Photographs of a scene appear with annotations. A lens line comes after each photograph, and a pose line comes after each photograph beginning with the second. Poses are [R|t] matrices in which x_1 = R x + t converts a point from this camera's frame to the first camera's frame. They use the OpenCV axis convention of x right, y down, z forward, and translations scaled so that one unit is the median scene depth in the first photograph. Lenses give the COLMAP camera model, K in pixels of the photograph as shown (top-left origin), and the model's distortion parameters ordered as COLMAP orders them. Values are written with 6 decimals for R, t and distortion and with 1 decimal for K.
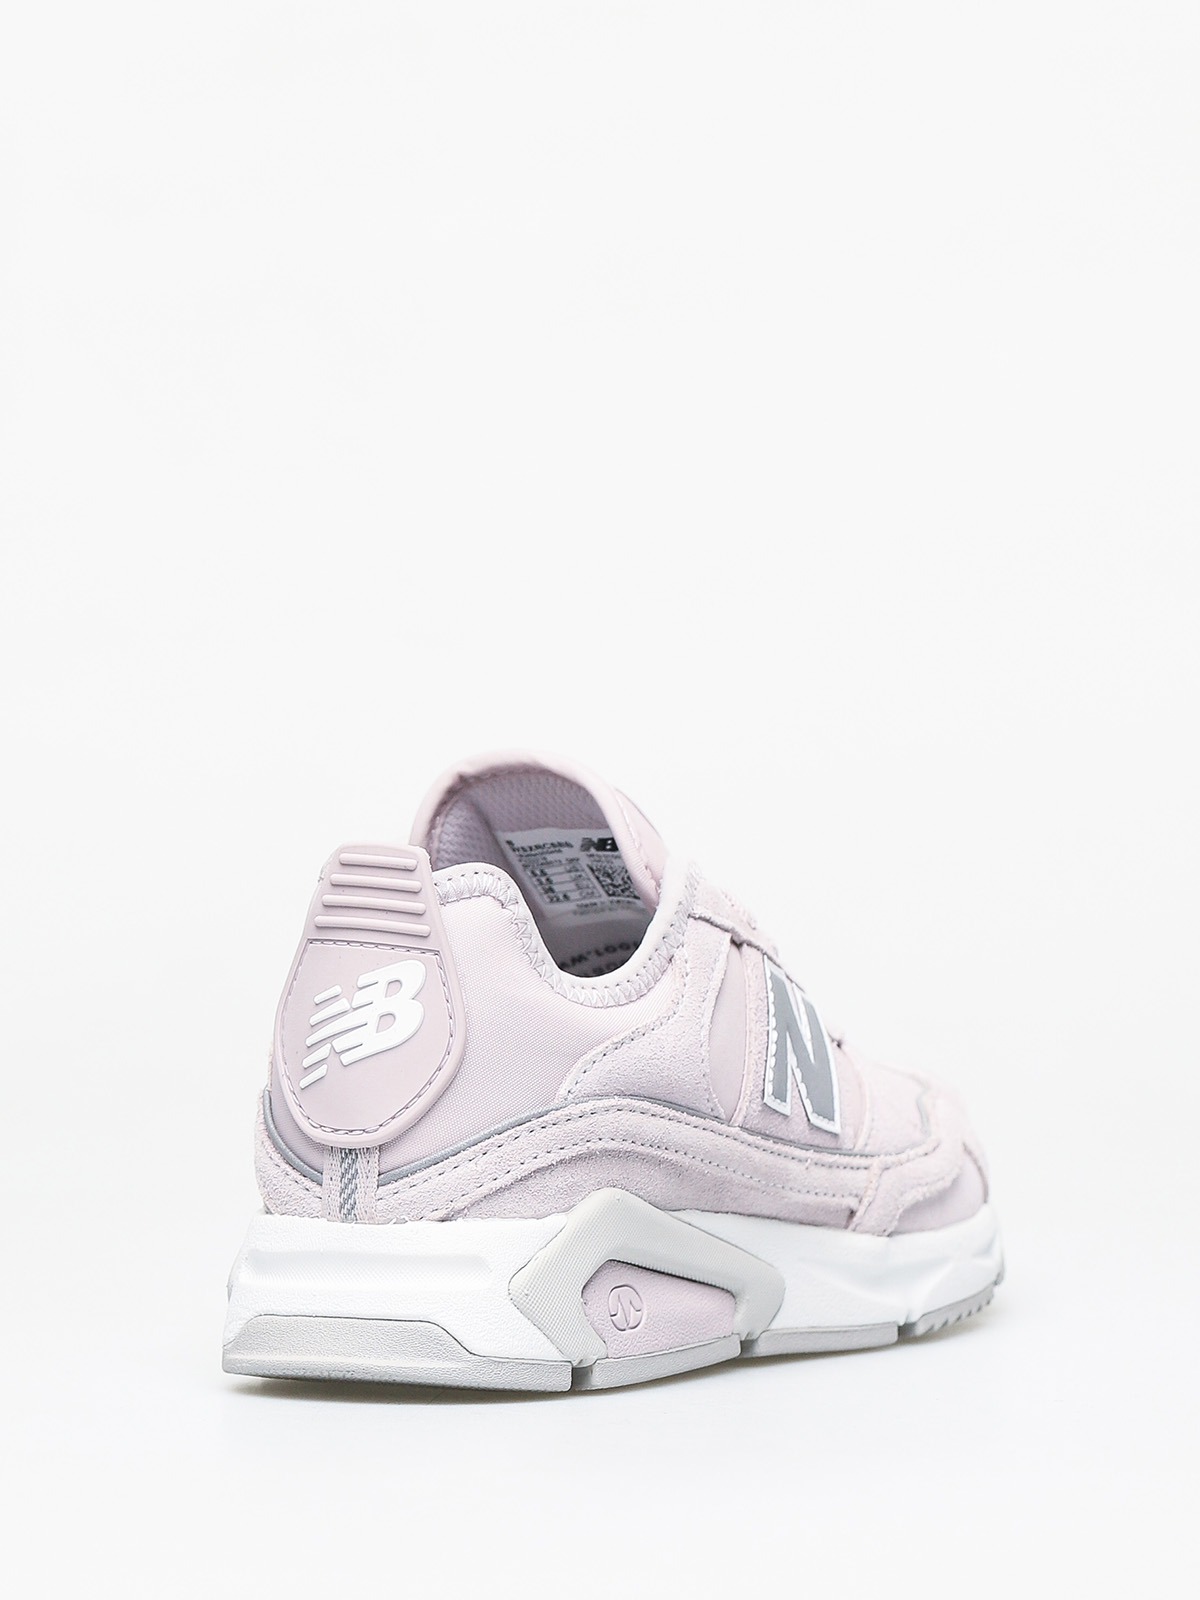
lens RADIAL K [[5958.8, 0, 600.2], [0, 5958.8, 800.8], [0, 0, 1]] dist [-0.133022, 0.000000]
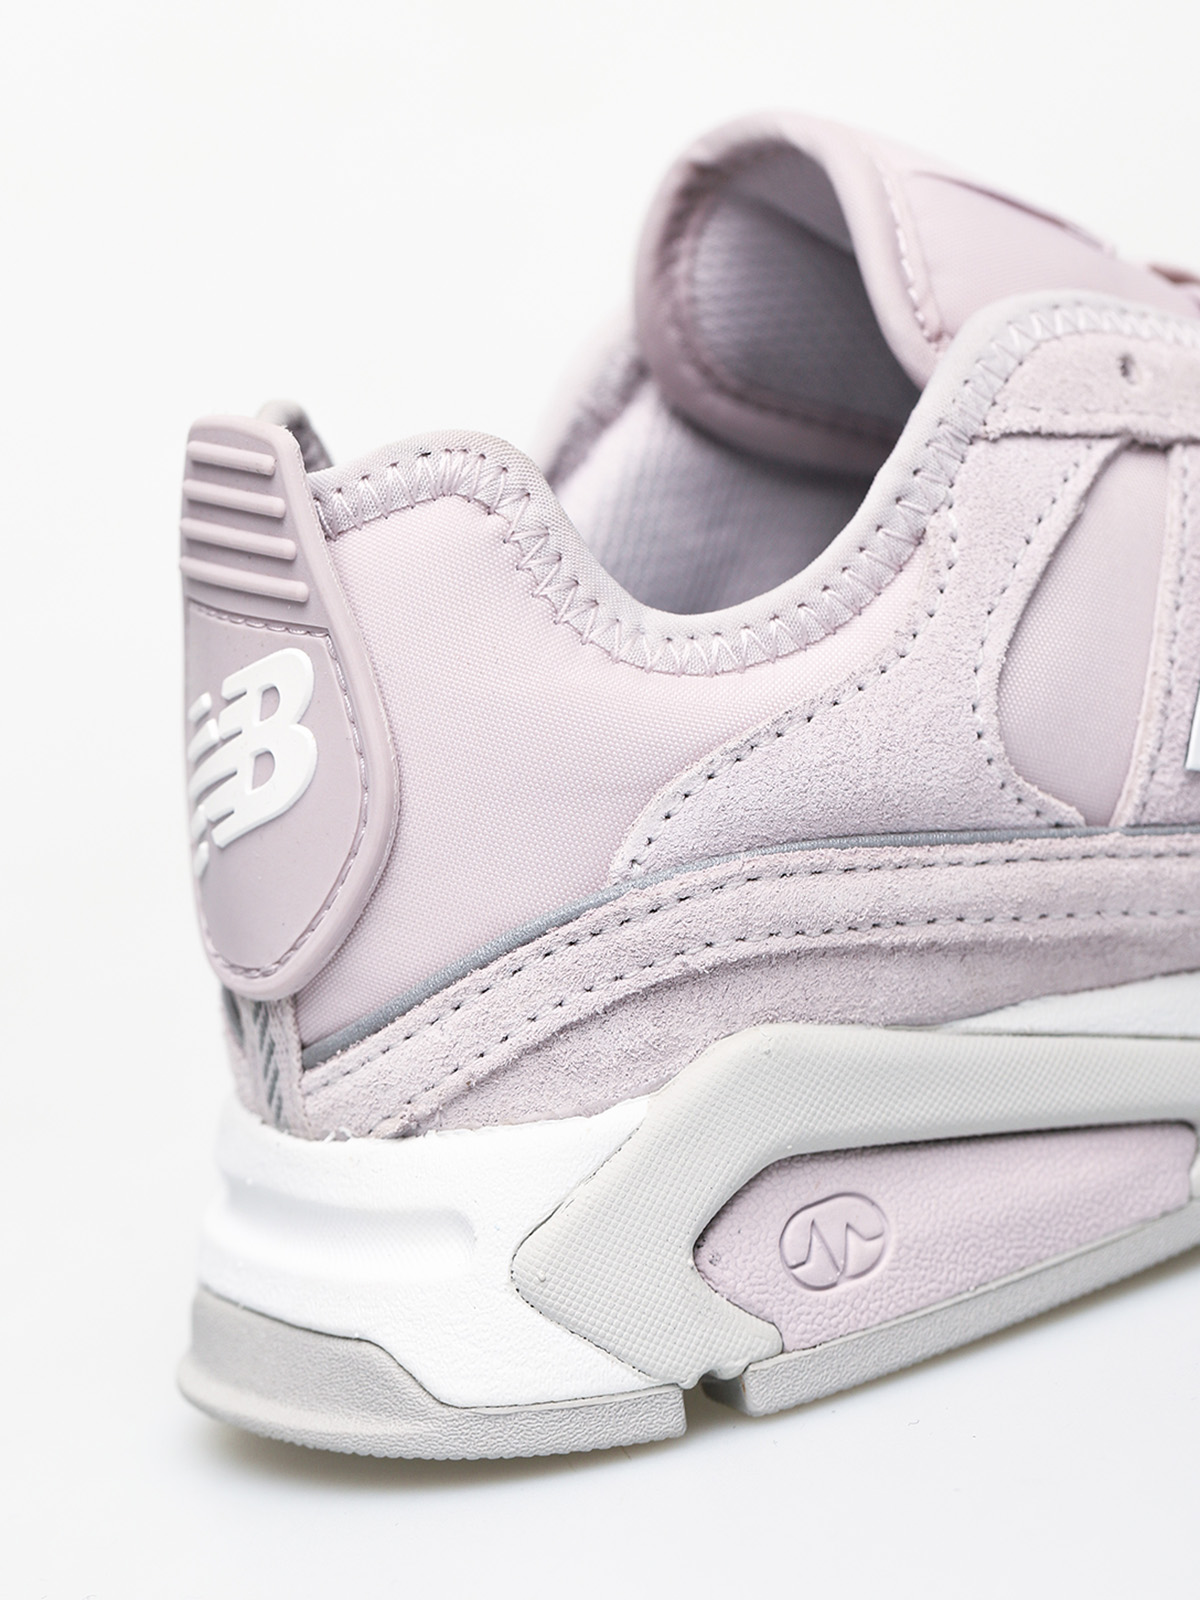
lens RADIAL K [[5958.8, 0, 599.3], [0, 5958.8, 798.8], [0, 0, 1]] dist [-0.133022, 0.000000]
pose [[0.892920, -0.060103, -0.446186, 0.223966], [0.151106, 0.973570, 0.171255, -0.045567], [0.424100, -0.220338, 0.878402, 0.549314]]
